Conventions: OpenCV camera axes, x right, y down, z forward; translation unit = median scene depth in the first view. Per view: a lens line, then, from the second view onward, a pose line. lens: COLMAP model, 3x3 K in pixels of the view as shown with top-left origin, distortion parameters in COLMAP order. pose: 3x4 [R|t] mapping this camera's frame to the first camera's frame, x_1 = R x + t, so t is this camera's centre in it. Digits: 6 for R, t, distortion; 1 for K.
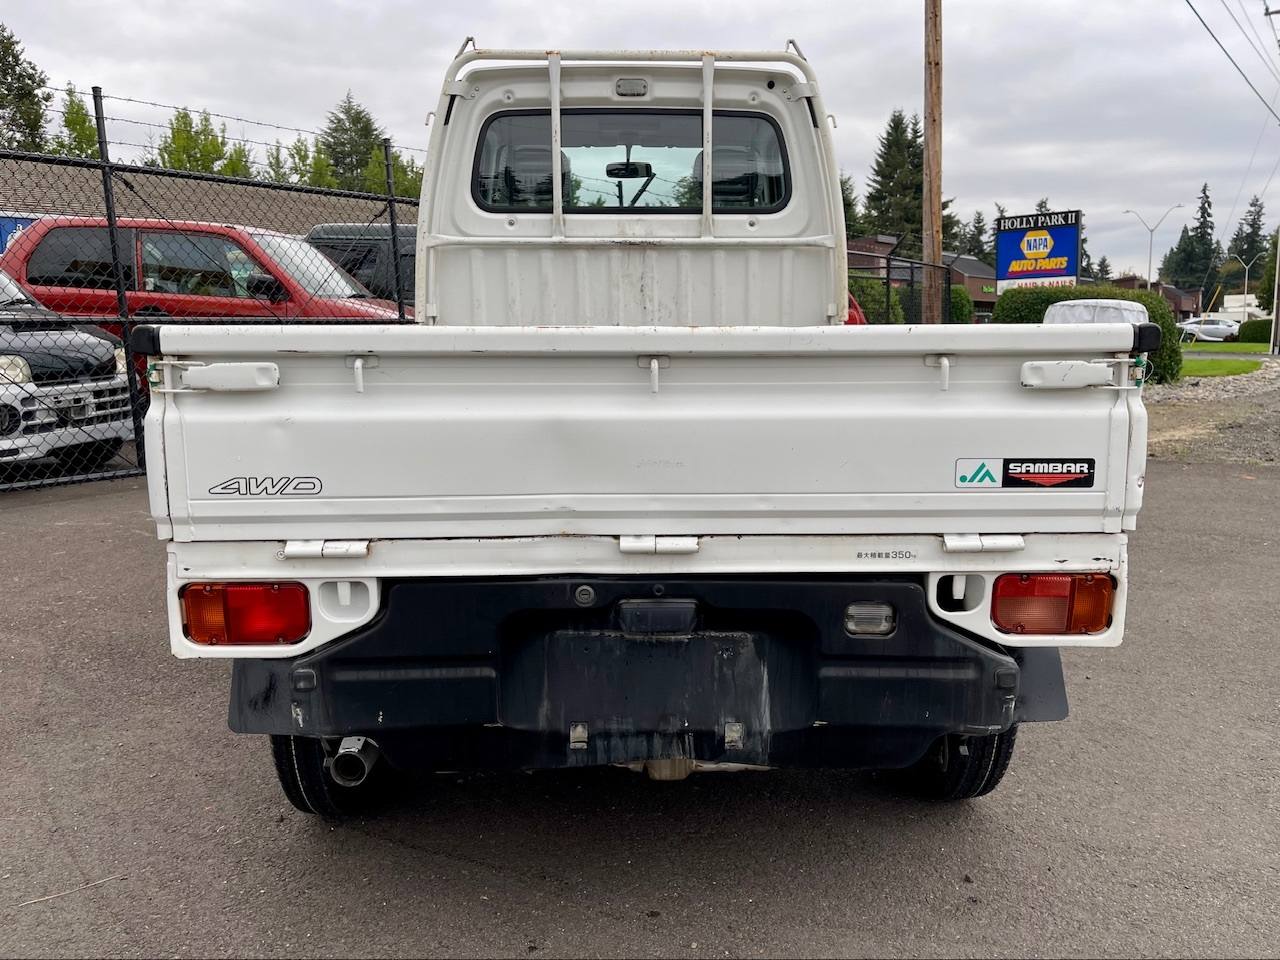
lens RADIAL K [[994.0, 0, 640.0], [0, 994.0, 480.0], [0, 0, 1]] dist [0.061431, -0.071375]
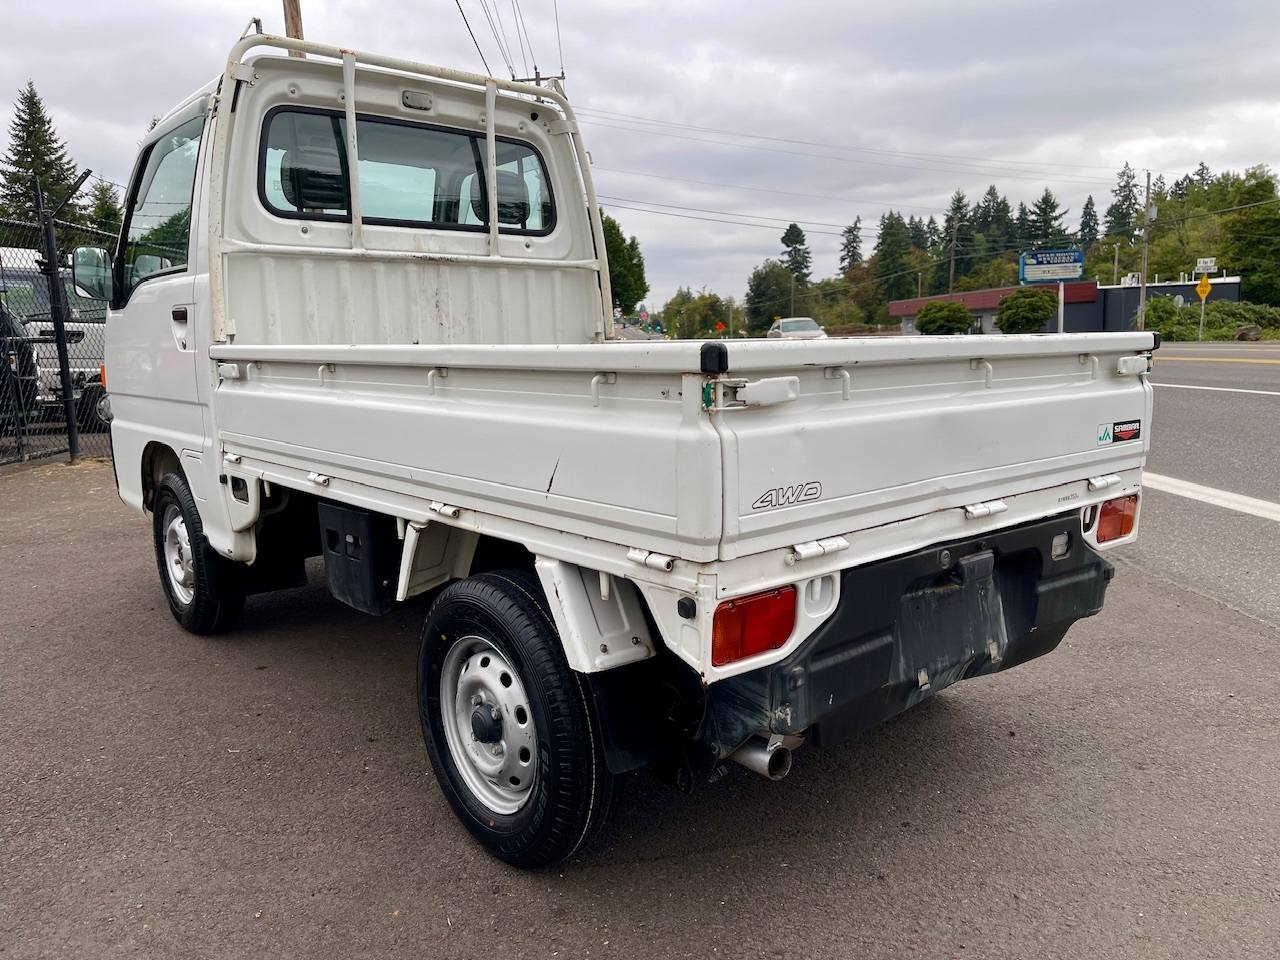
lens RADIAL K [[979.5, 0, 632.0], [0, 979.5, 476.4], [0, 0, 1]] dist [0.043519, -0.000101]
pose [[0.776694, -0.098542, 0.622122, -0.483411], [0.109622, 0.993761, 0.020550, -0.022241], [-0.620265, 0.052237, 0.782651, 0.129965]]
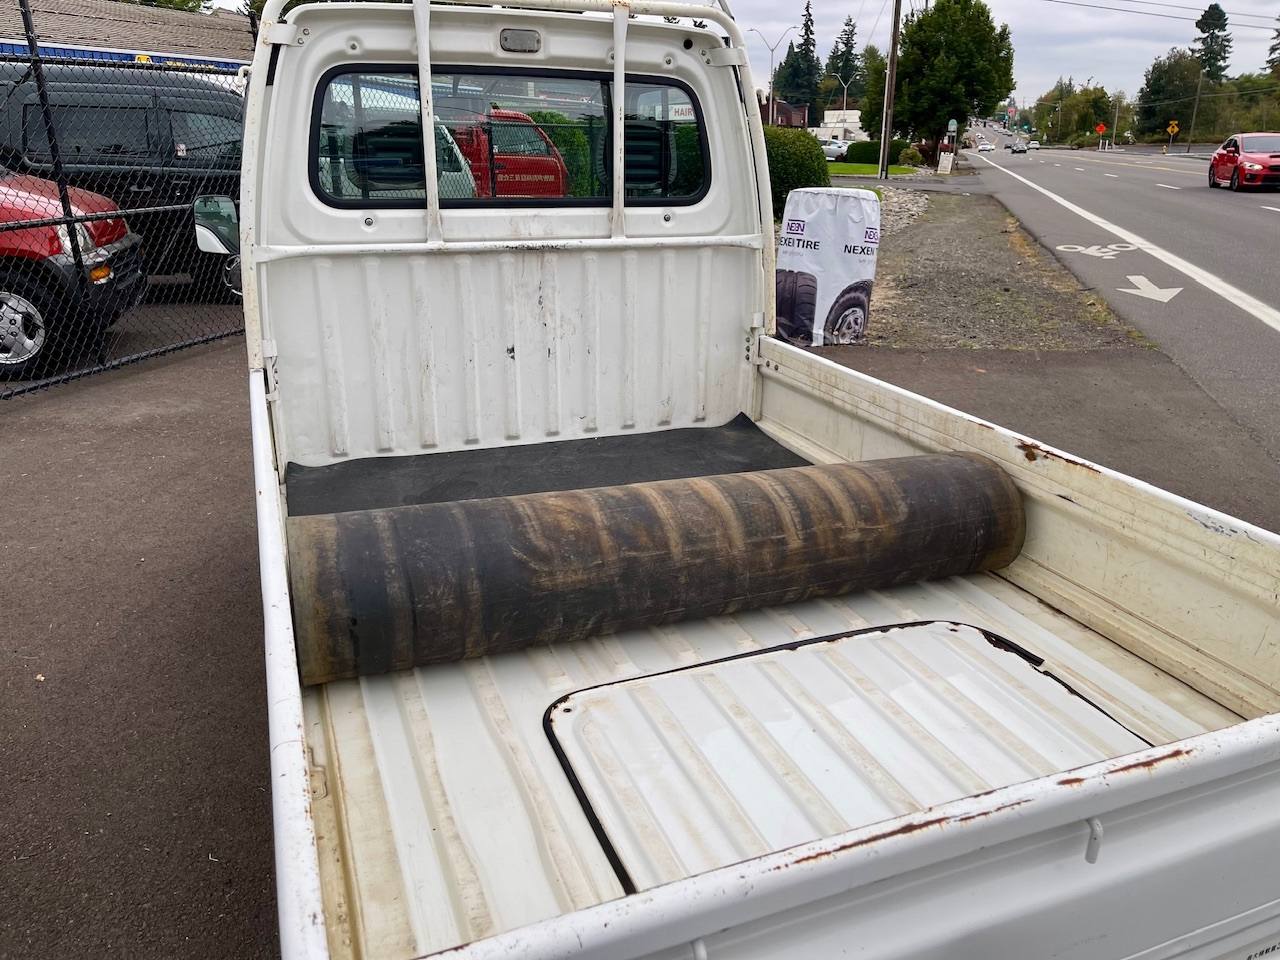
lens RADIAL K [[968.9, 0, 639.1], [0, 968.9, 467.8], [0, 0, 1]] dist [0.060313, -0.069764]
pose [[0.939499, -0.099033, 0.327924, -0.199206], [0.038366, 0.981696, 0.186552, -0.208331], [-0.340397, -0.162684, 0.926102, 0.228865]]
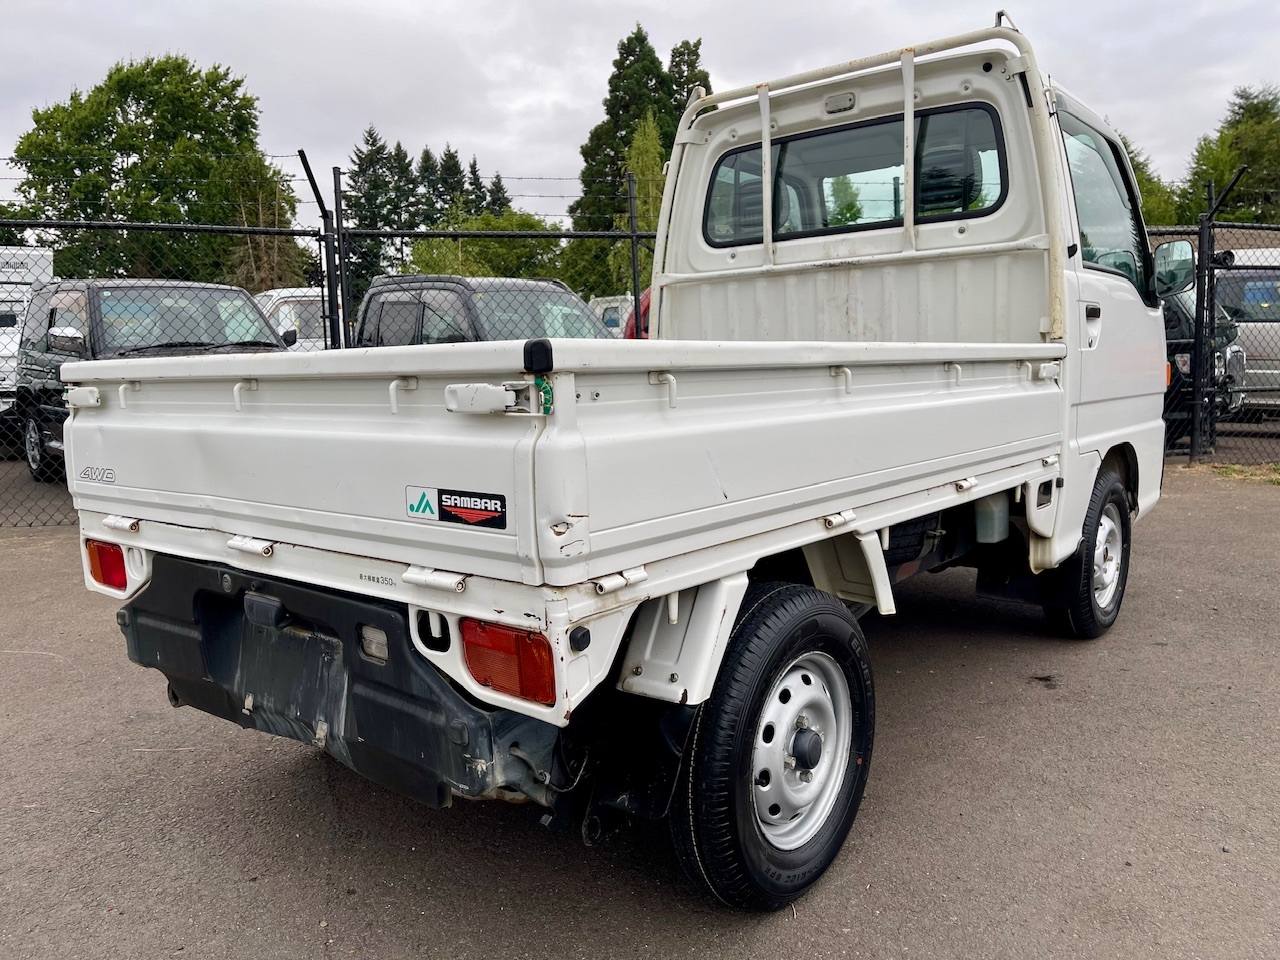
lens RADIAL K [[968.9, 0, 639.1], [0, 968.9, 467.8], [0, 0, 1]] dist [0.060313, -0.069764]
pose [[0.755170, 0.050543, -0.653578, 0.473102], [-0.077524, 0.996912, -0.012481, -0.019177], [0.650929, 0.060093, 0.756757, 0.191508]]
